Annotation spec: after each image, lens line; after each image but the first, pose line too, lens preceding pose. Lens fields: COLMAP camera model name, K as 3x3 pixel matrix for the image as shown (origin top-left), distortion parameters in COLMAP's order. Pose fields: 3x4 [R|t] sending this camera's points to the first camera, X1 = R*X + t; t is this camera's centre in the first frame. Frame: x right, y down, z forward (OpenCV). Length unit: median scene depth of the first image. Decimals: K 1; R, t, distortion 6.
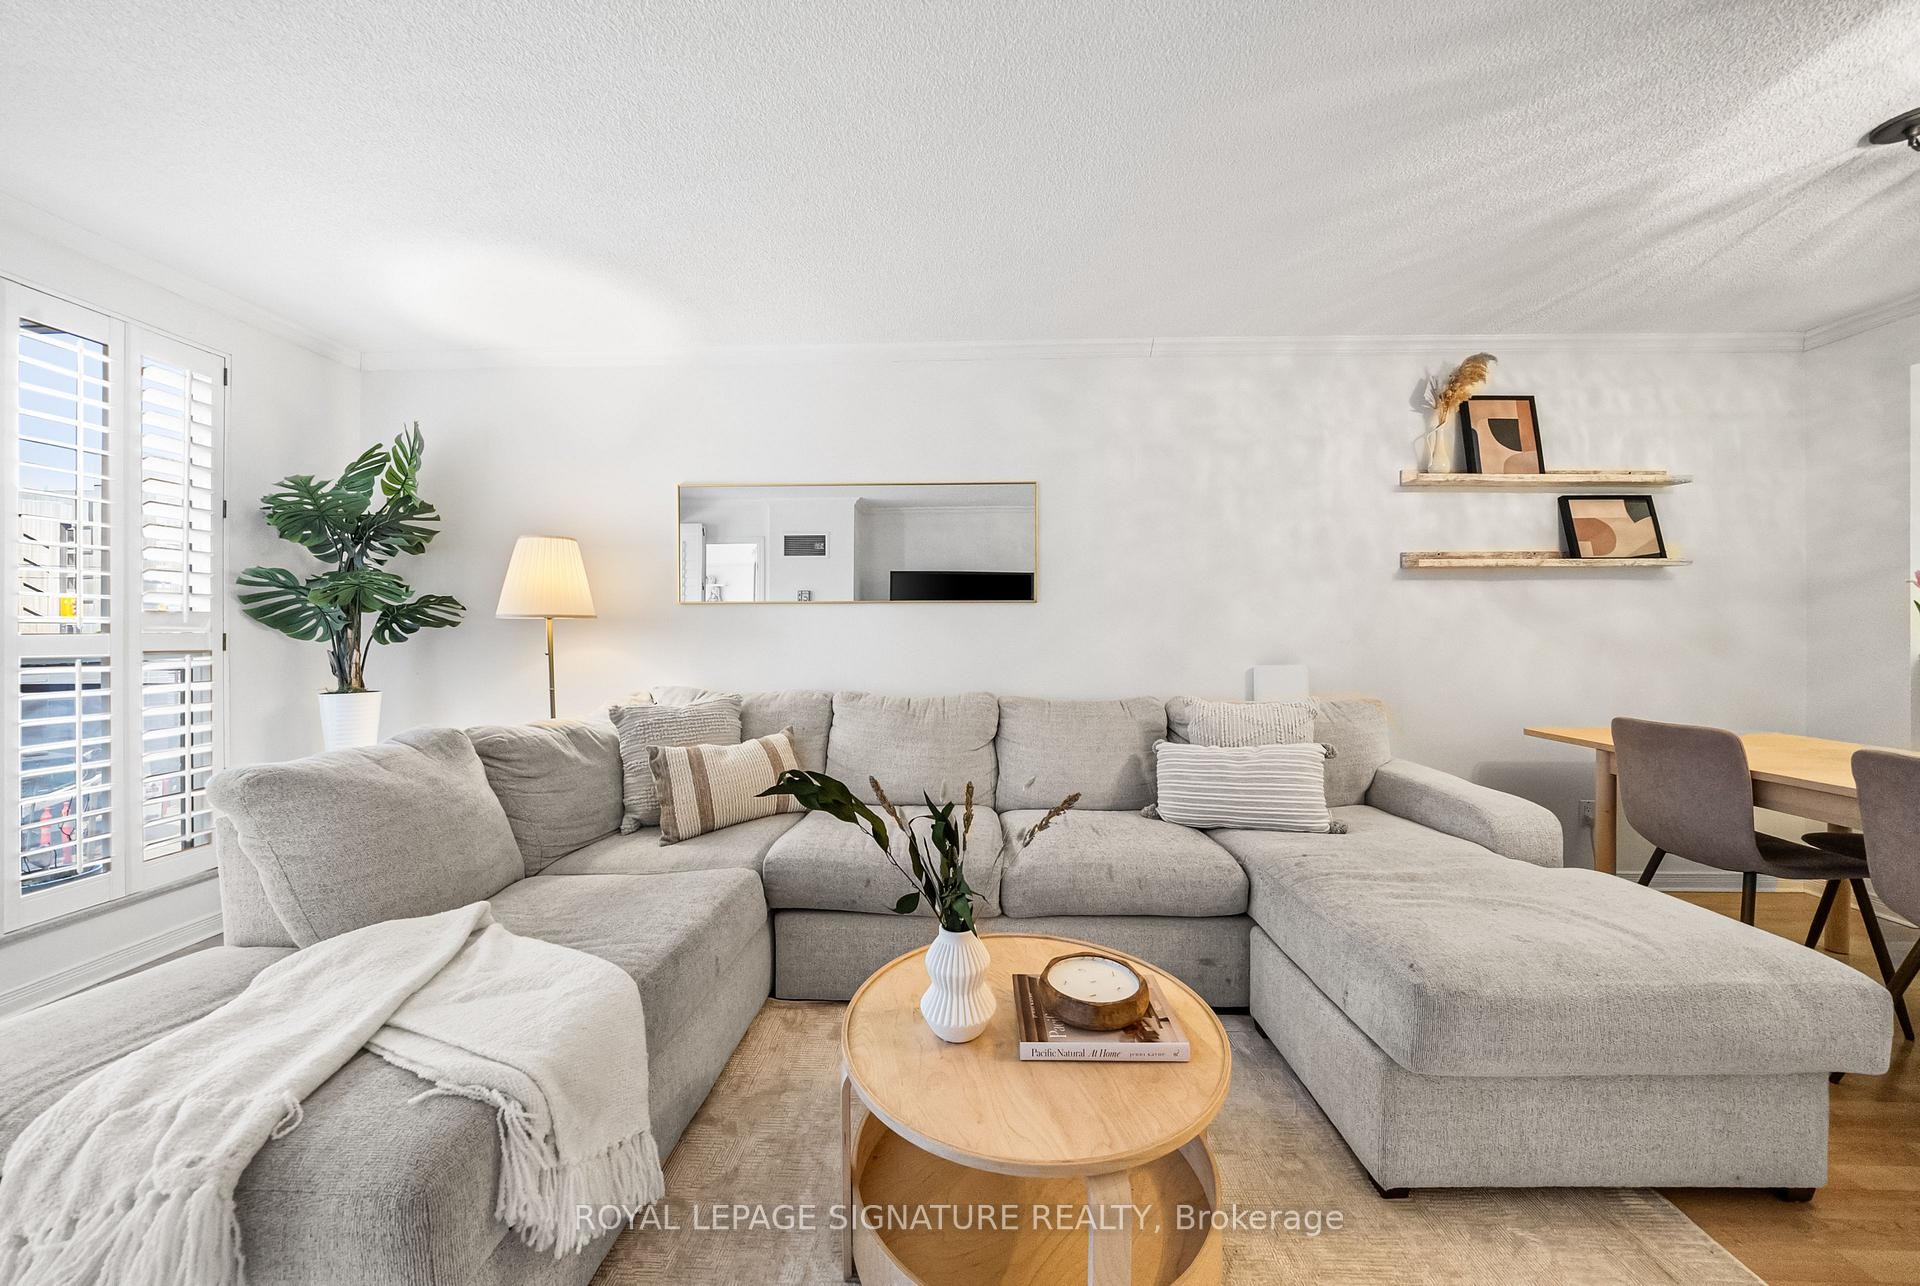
lens RADIAL K [[667.7, 0, 952.2], [0, 667.7, 638.6], [0, 0, 1]] dist [-0.006610, -0.000498]
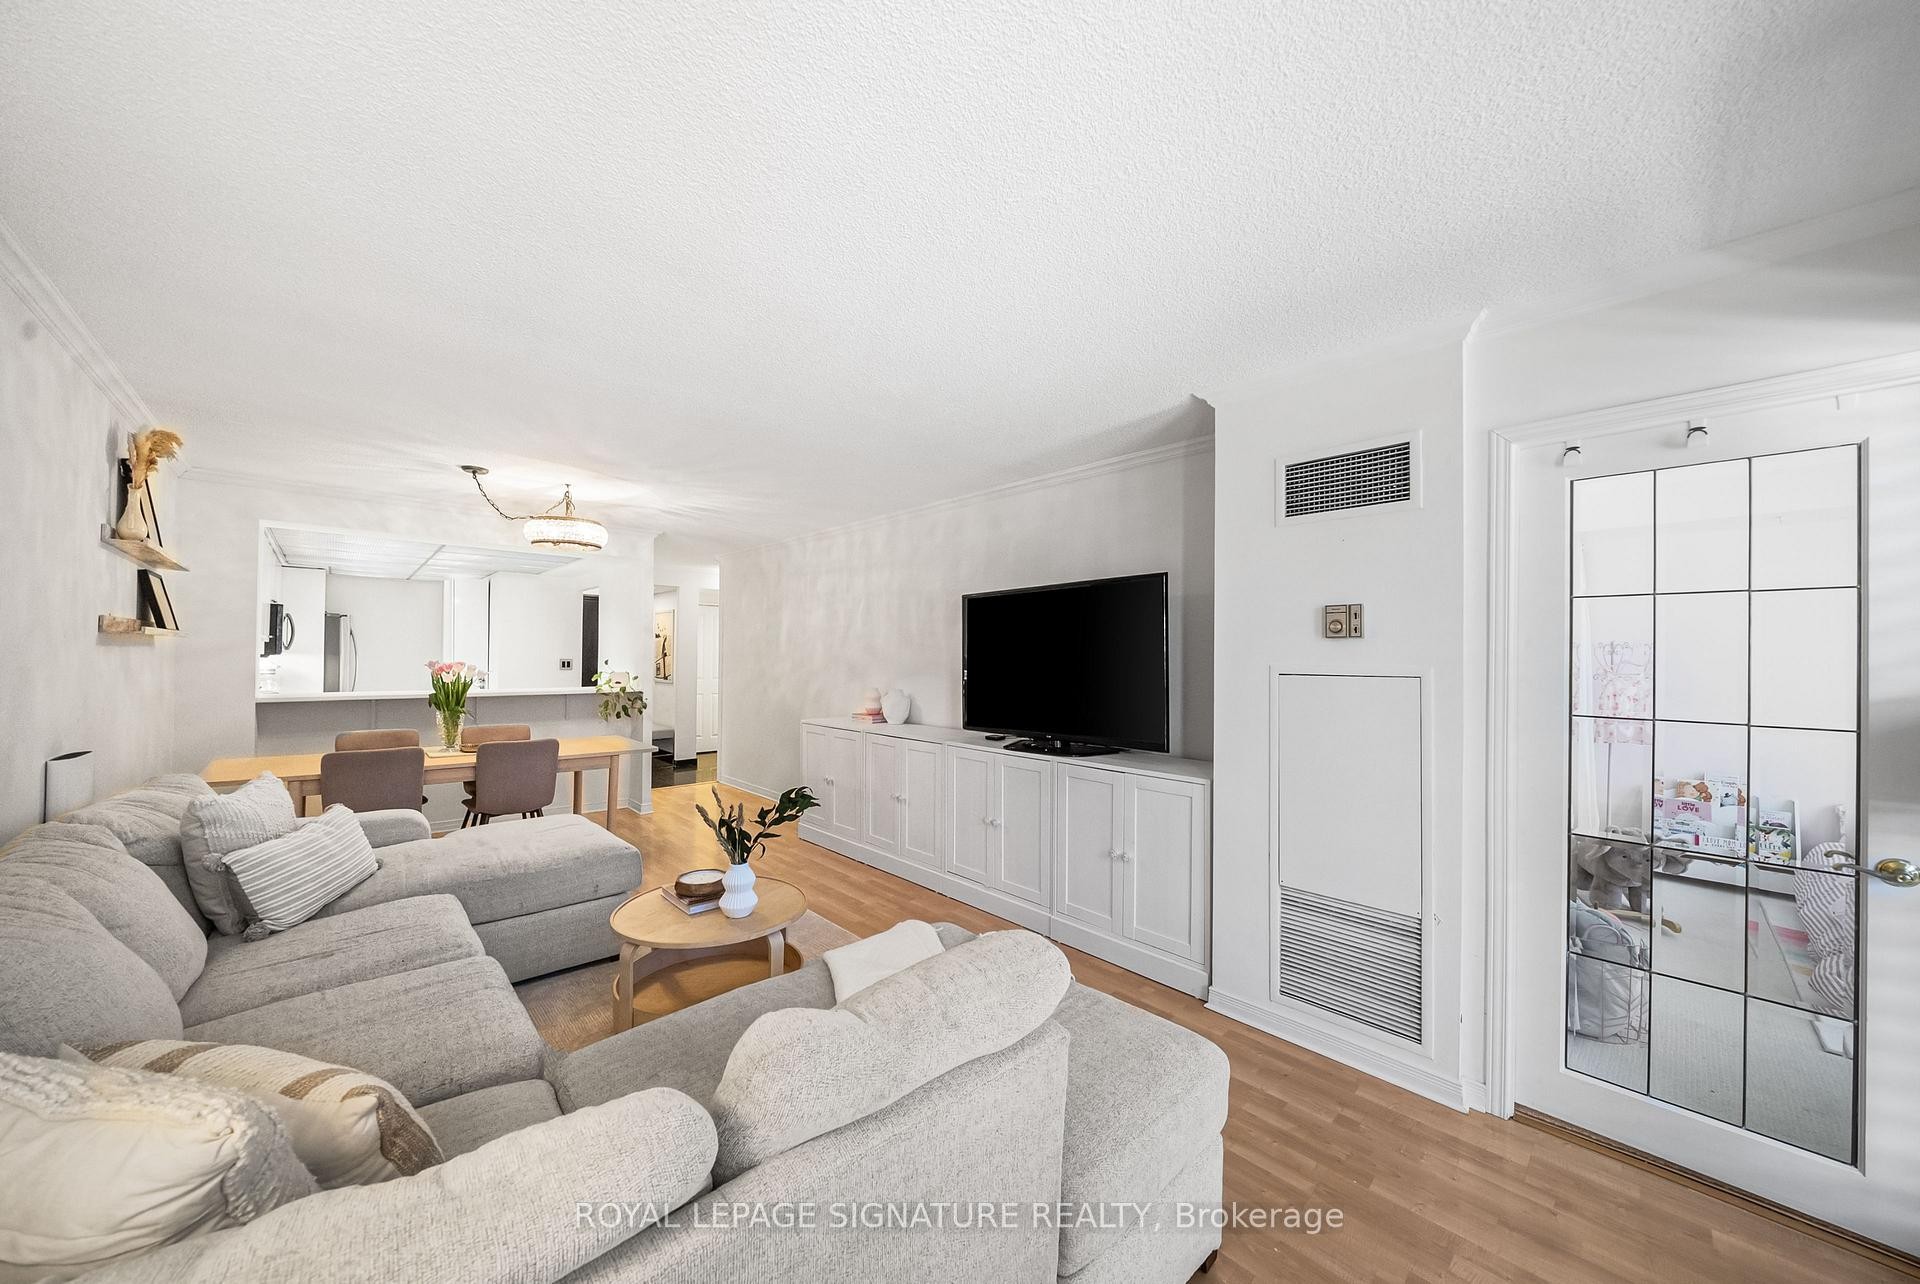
lens RADIAL K [[667.7, 0, 957.3], [0, 667.7, 642.9], [0, 0, 1]] dist [-0.006610, -0.000498]
pose [[-0.721877, 0.010777, 0.691938, -0.806780], [-0.002442, 0.999833, -0.018121, -0.080919], [-0.692017, -0.014771, -0.721730, 0.875615]]
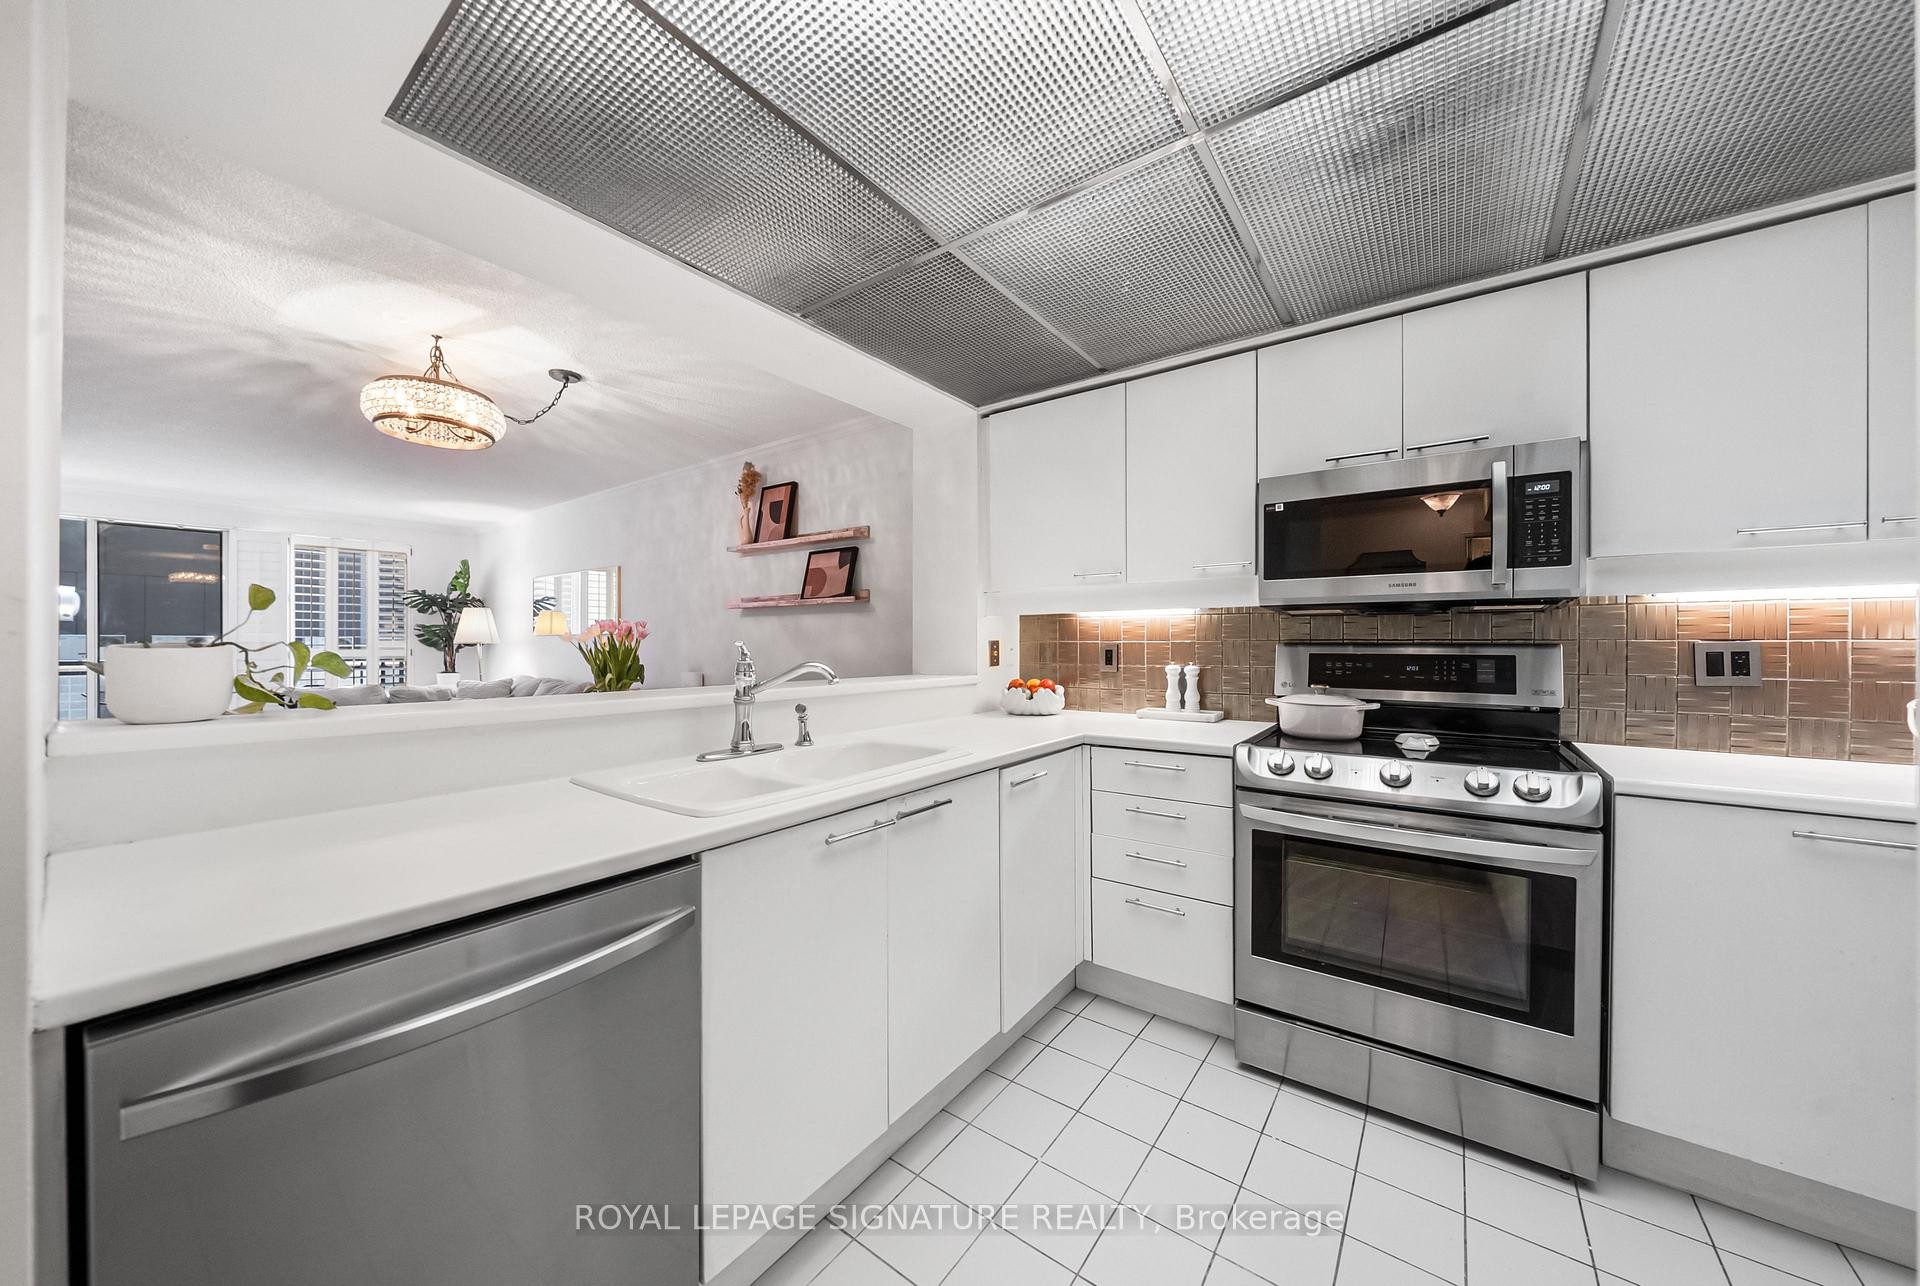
lens RADIAL K [[667.7, 0, 950.9], [0, 667.7, 647.8], [0, 0, 1]] dist [-0.006610, -0.000498]
pose [[0.817802, 0.005528, -0.575472, 1.986920], [-0.003835, 0.999984, 0.004155, -0.028865], [0.575486, -0.001191, 0.817811, 0.060033]]
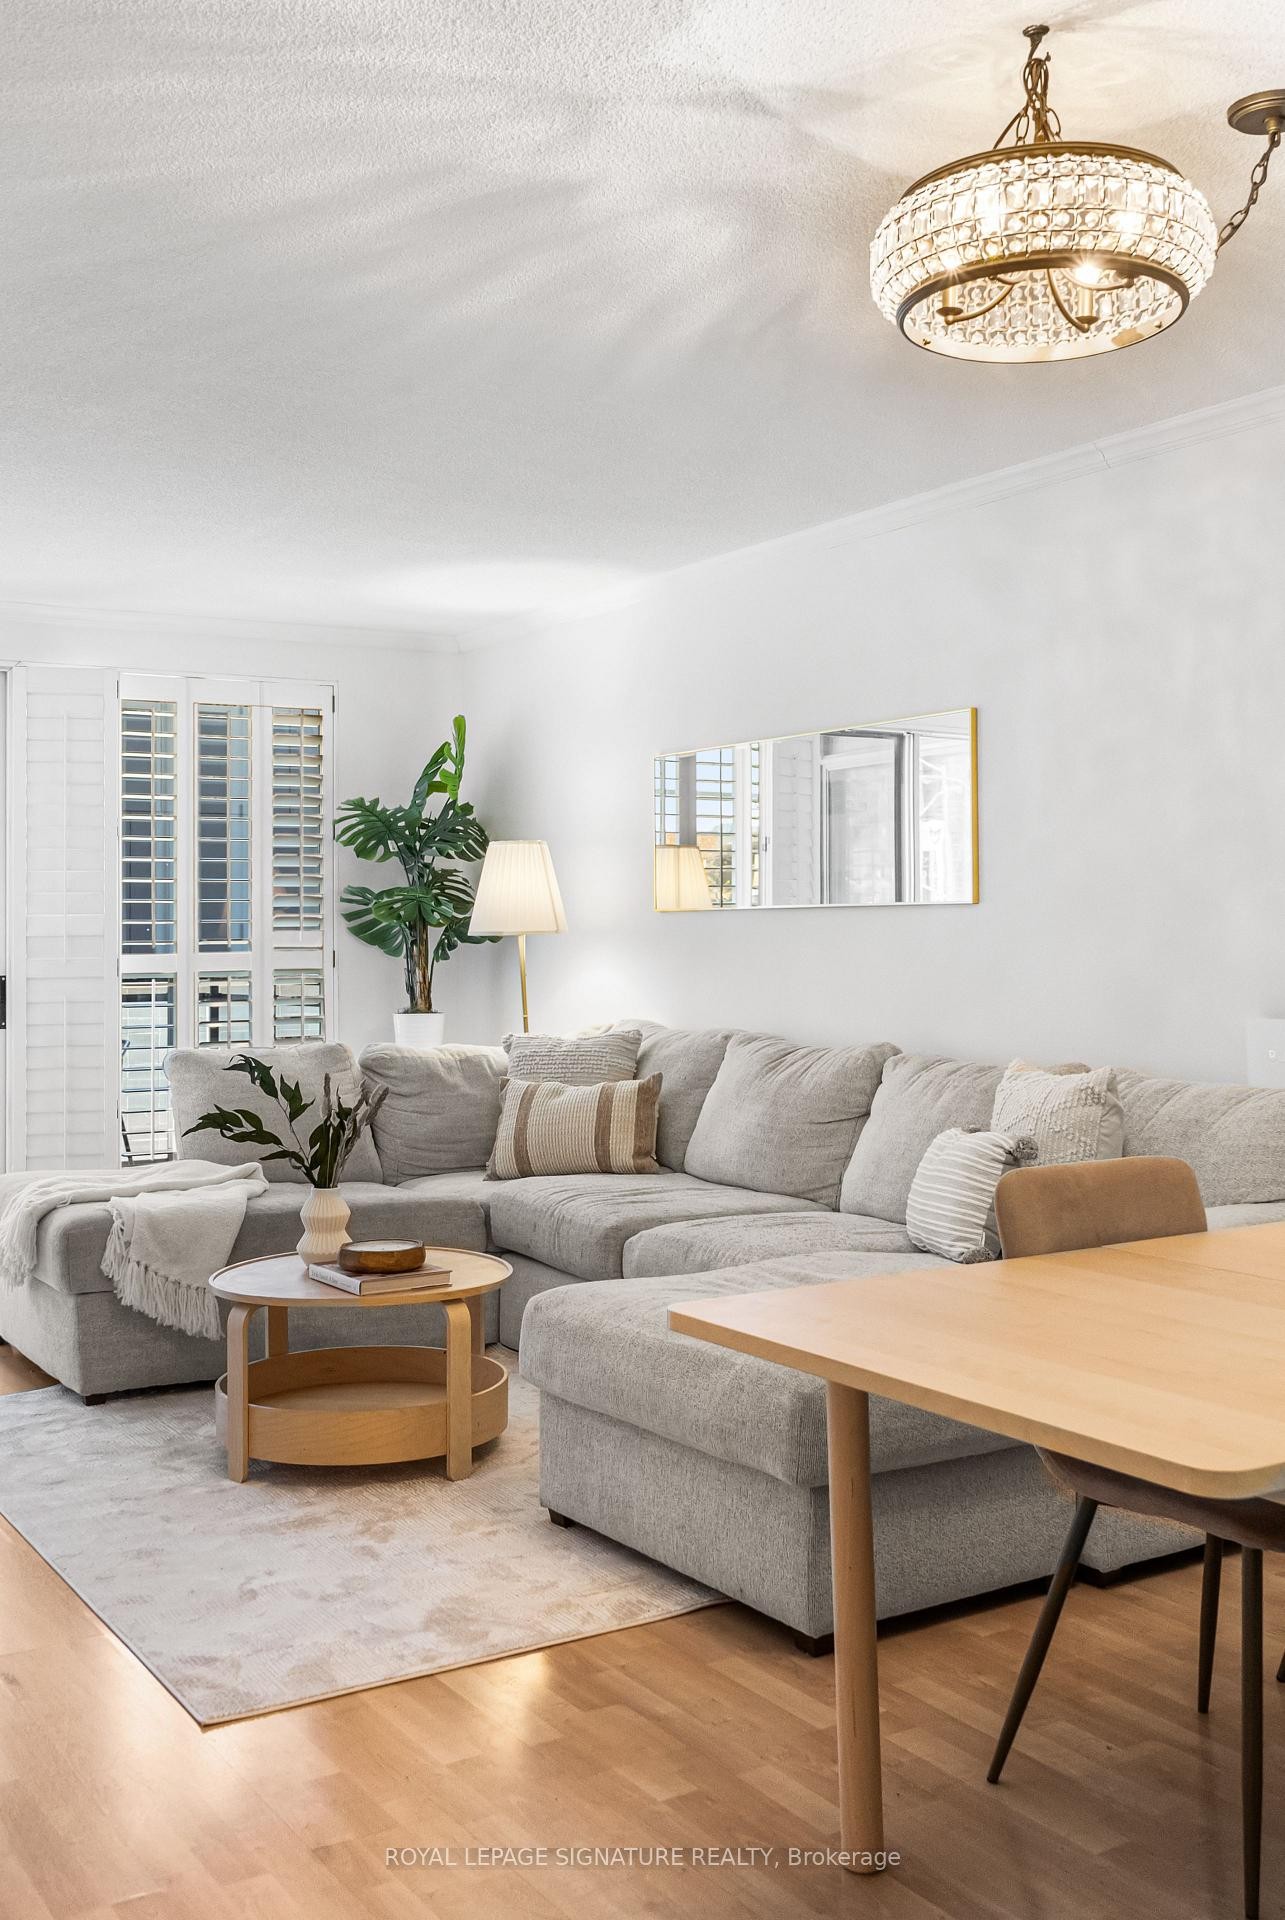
lens RADIAL K [[1928.8, 0, 625.1], [0, 1928.8, 901.1], [0, 0, 1]] dist [-0.001405, 0.000000]
pose [[0.551577, -0.016680, -0.833957, 1.514408], [0.003012, 0.999833, -0.018005, -0.026816], [0.834119, 0.007419, 0.551535, -0.260794]]
